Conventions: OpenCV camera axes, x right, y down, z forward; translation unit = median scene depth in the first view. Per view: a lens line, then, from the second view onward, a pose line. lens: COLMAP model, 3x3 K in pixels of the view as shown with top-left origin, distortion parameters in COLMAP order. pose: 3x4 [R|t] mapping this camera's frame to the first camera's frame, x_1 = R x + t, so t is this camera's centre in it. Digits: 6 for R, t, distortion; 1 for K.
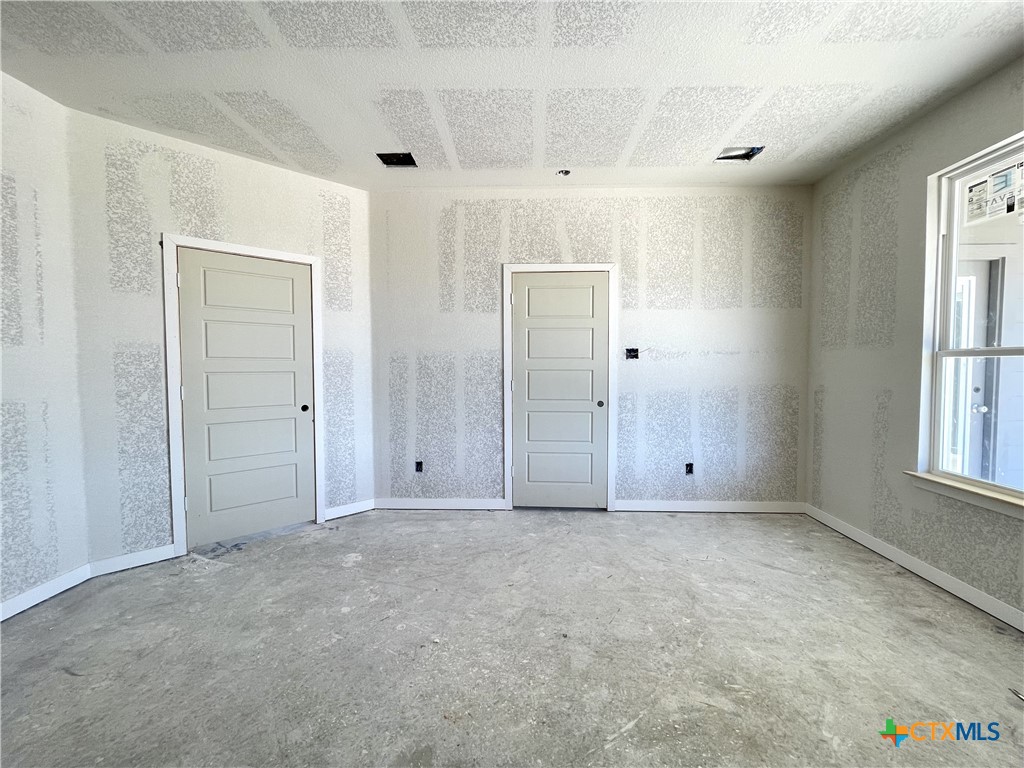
lens RADIAL K [[417.3, 0, 550.8], [0, 417.3, 386.3], [0, 0, 1]] dist [0.000521, 0.000308]
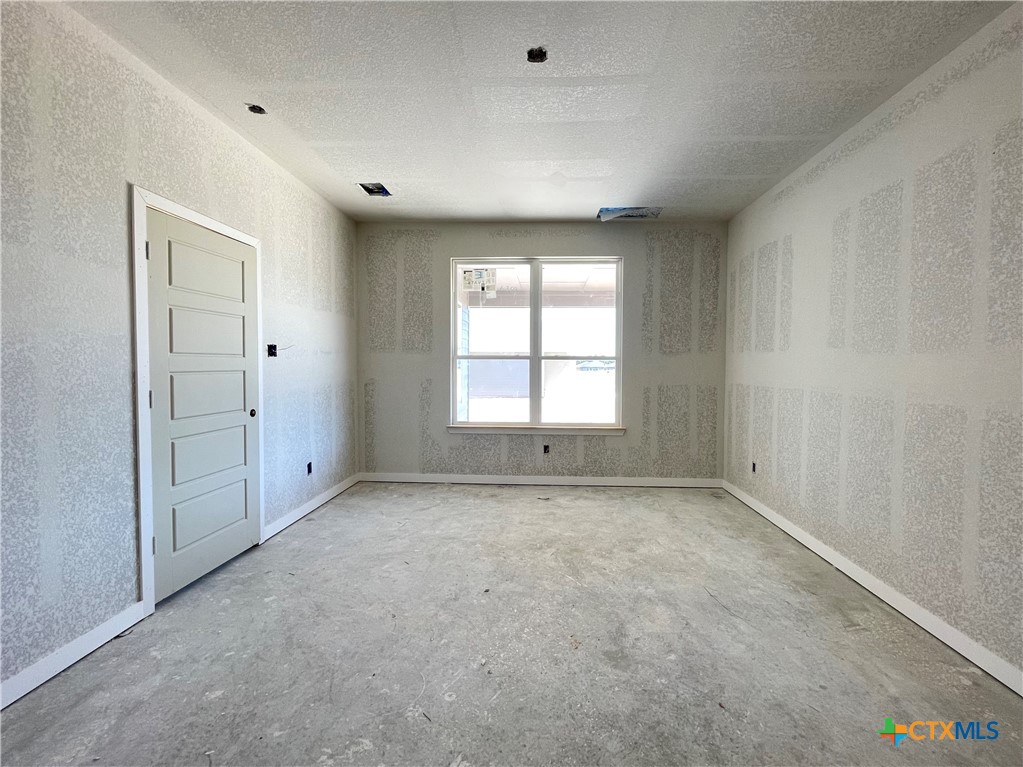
lens RADIAL K [[412.2, 0, 511.5], [0, 412.2, 383.5], [0, 0, 1]] dist [-0.001553, -0.000014]
pose [[0.092365, -0.048222, 0.994557, -0.617924], [0.049151, 0.997830, 0.043816, -0.024133], [-0.994511, 0.044836, 0.094535, 0.442760]]
